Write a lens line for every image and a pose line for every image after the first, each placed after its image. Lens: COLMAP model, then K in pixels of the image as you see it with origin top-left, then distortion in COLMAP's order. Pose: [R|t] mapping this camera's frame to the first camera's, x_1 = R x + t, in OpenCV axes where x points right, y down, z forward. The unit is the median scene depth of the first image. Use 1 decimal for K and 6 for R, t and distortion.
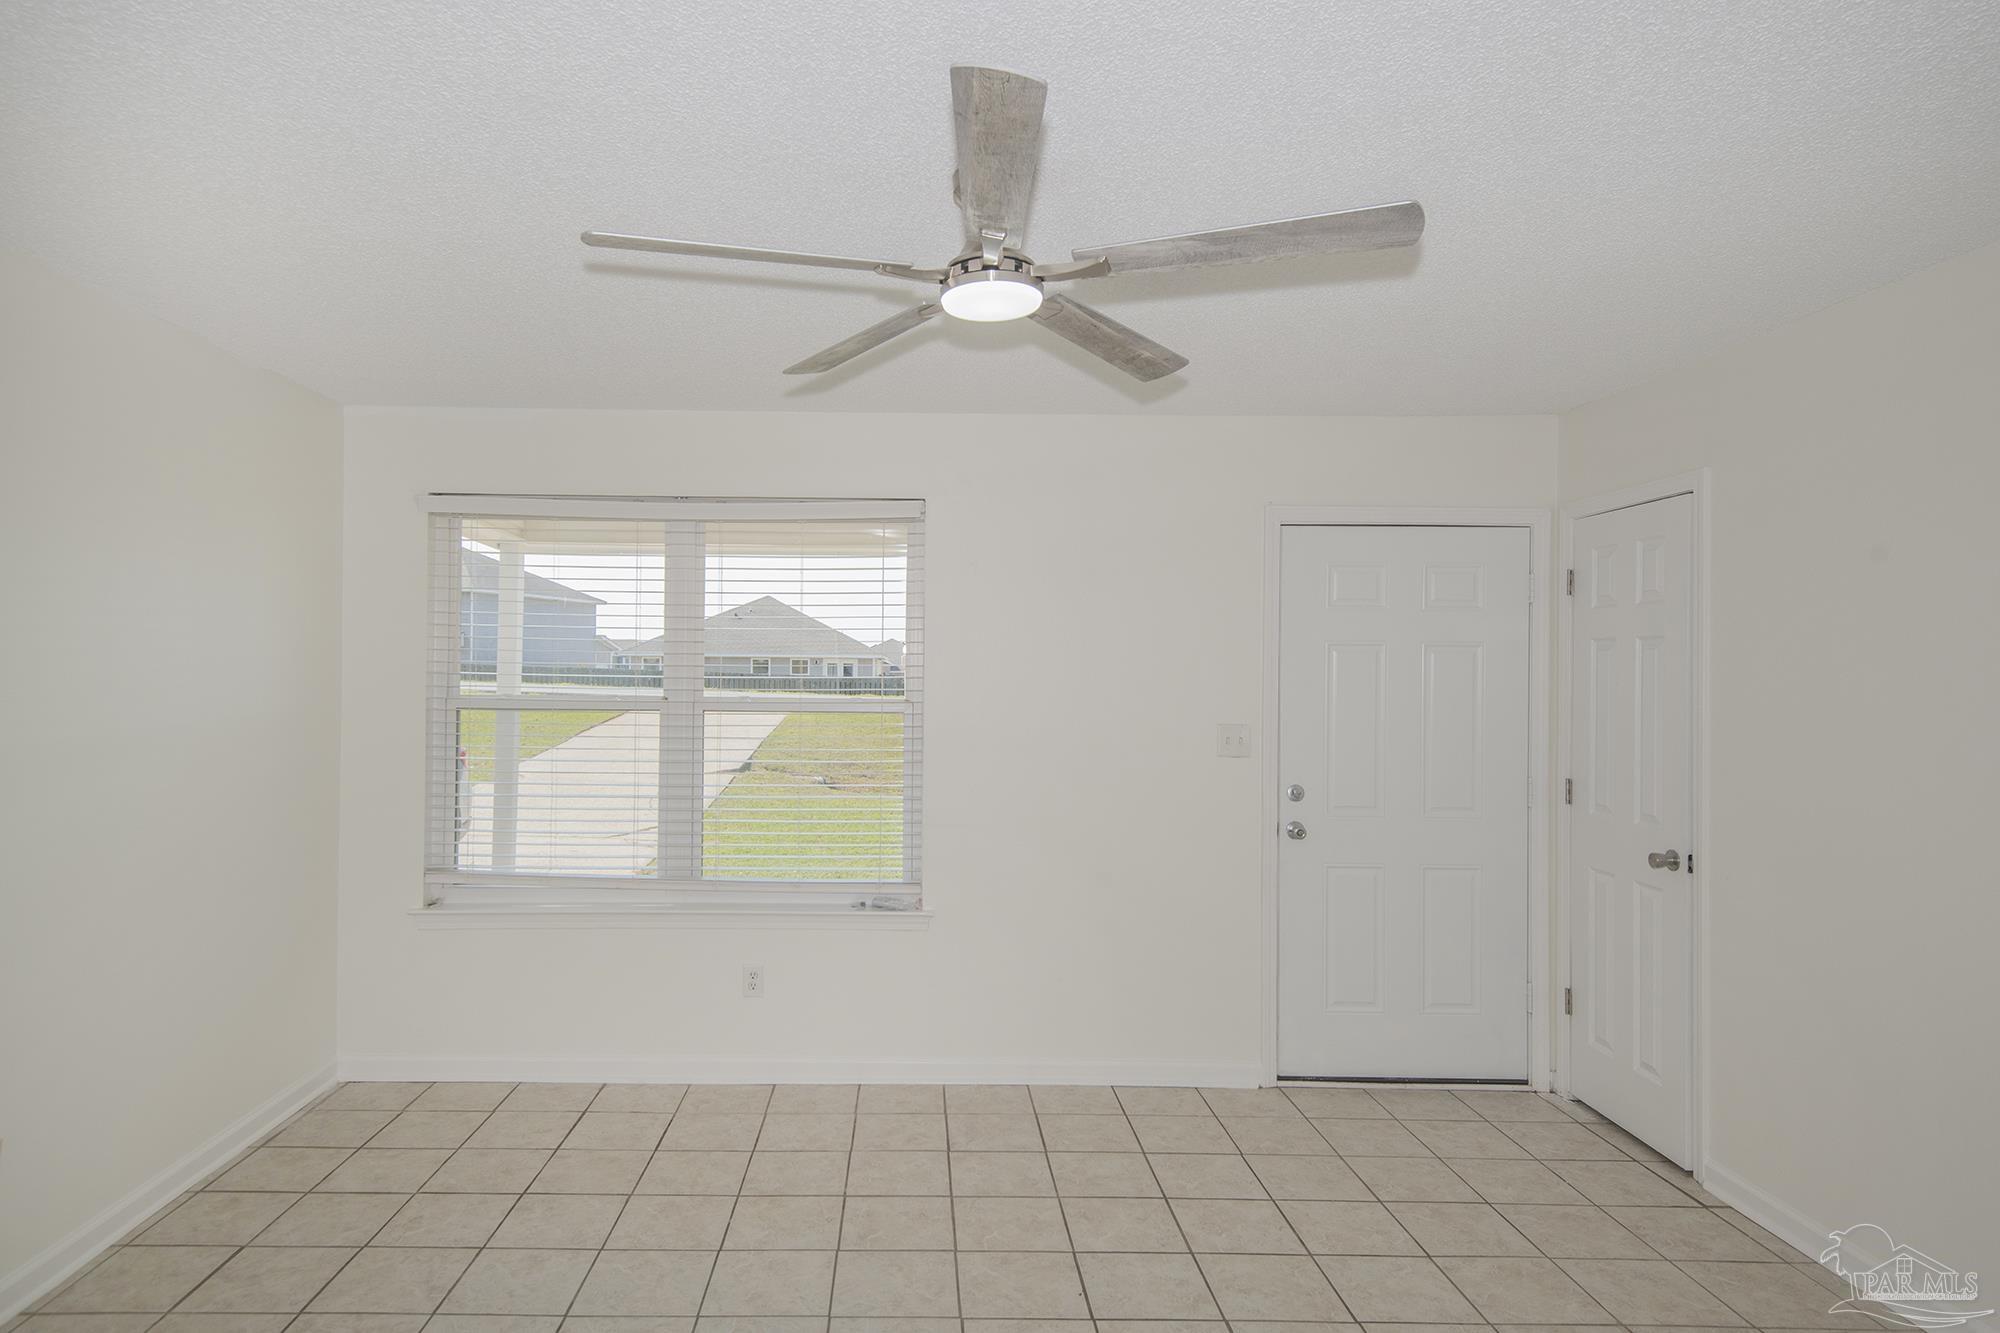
lens RADIAL K [[1182.1, 0, 988.0], [0, 1182.1, 671.8], [0, 0, 1]] dist [0.034240, -0.012729]
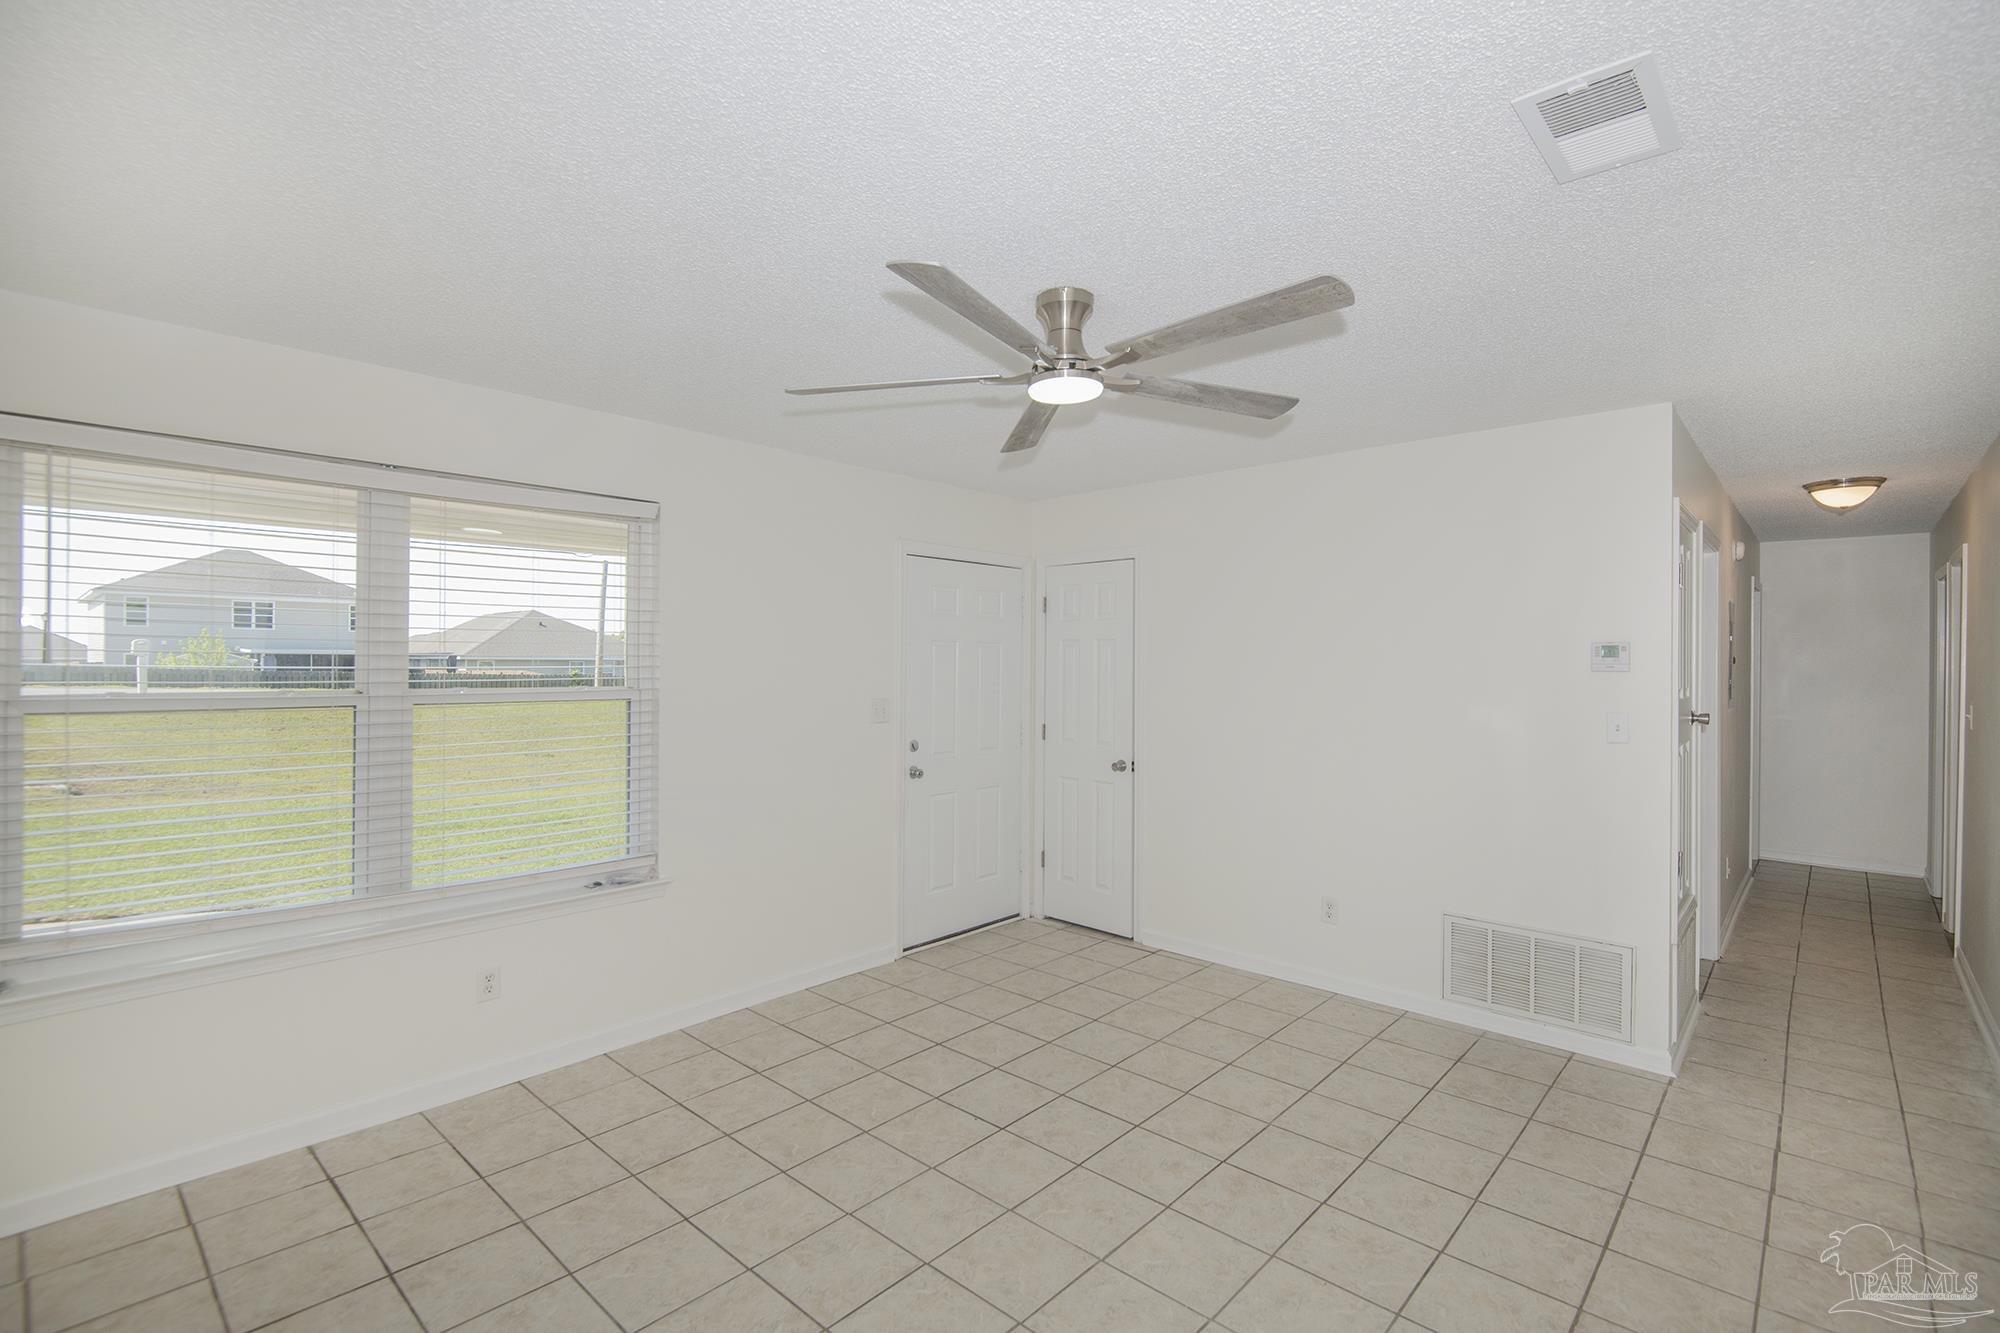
lens RADIAL K [[908.9, 0, 1001.0], [0, 908.9, 667.1], [0, 0, 1]] dist [-0.000793, -0.004522]
pose [[0.669201, -0.010069, 0.743013, -0.475406], [0.001949, 0.999929, 0.011796, -0.003759], [-0.743079, -0.006446, 0.669172, 0.205557]]
